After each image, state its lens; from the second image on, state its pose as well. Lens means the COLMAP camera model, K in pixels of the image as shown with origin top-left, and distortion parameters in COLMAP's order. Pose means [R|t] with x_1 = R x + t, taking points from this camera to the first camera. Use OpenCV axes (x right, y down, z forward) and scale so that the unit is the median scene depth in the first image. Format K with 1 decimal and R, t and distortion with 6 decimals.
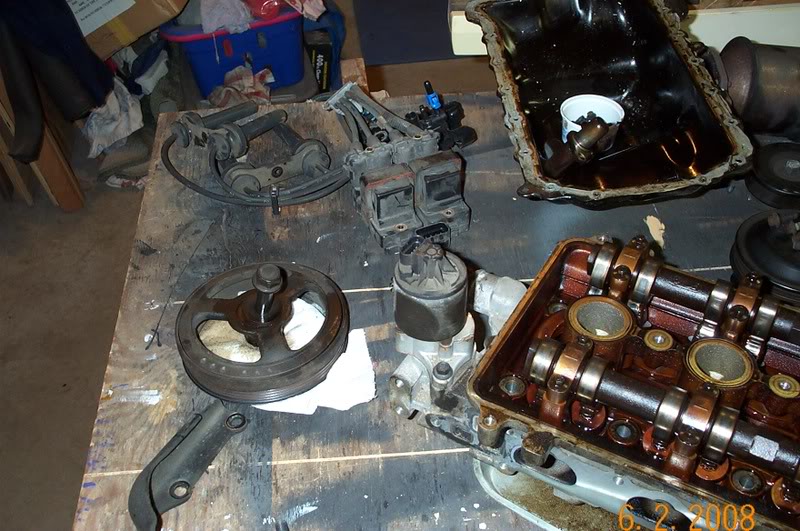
lens RADIAL K [[877.5, 0, 383.0], [0, 877.5, 292.7], [0, 0, 1]] dist [-0.117496, 0.235889]
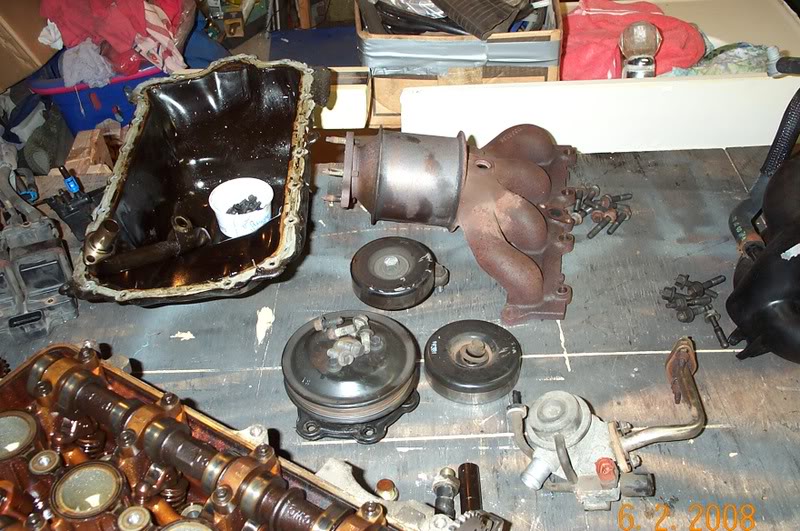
lens RADIAL K [[877.5, 0, 383.0], [0, 877.5, 292.7], [0, 0, 1]] dist [-0.117496, 0.235889]
pose [[0.998871, 0.028108, -0.038303, 0.583959], [-0.029479, 0.998927, -0.035721, -0.090199], [0.037258, 0.036810, 0.998627, 0.024991]]
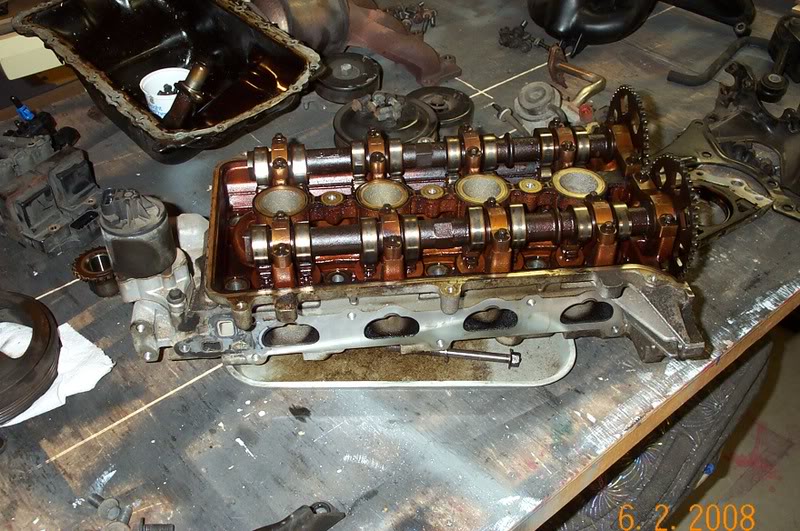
lens RADIAL K [[877.5, 0, 383.0], [0, 877.5, 292.7], [0, 0, 1]] dist [-0.117496, 0.235889]
pose [[0.808663, -0.381087, 0.448148, -0.178417], [0.397404, 0.915582, 0.061476, 0.101331], [-0.433744, 0.128382, 0.891843, -0.085124]]
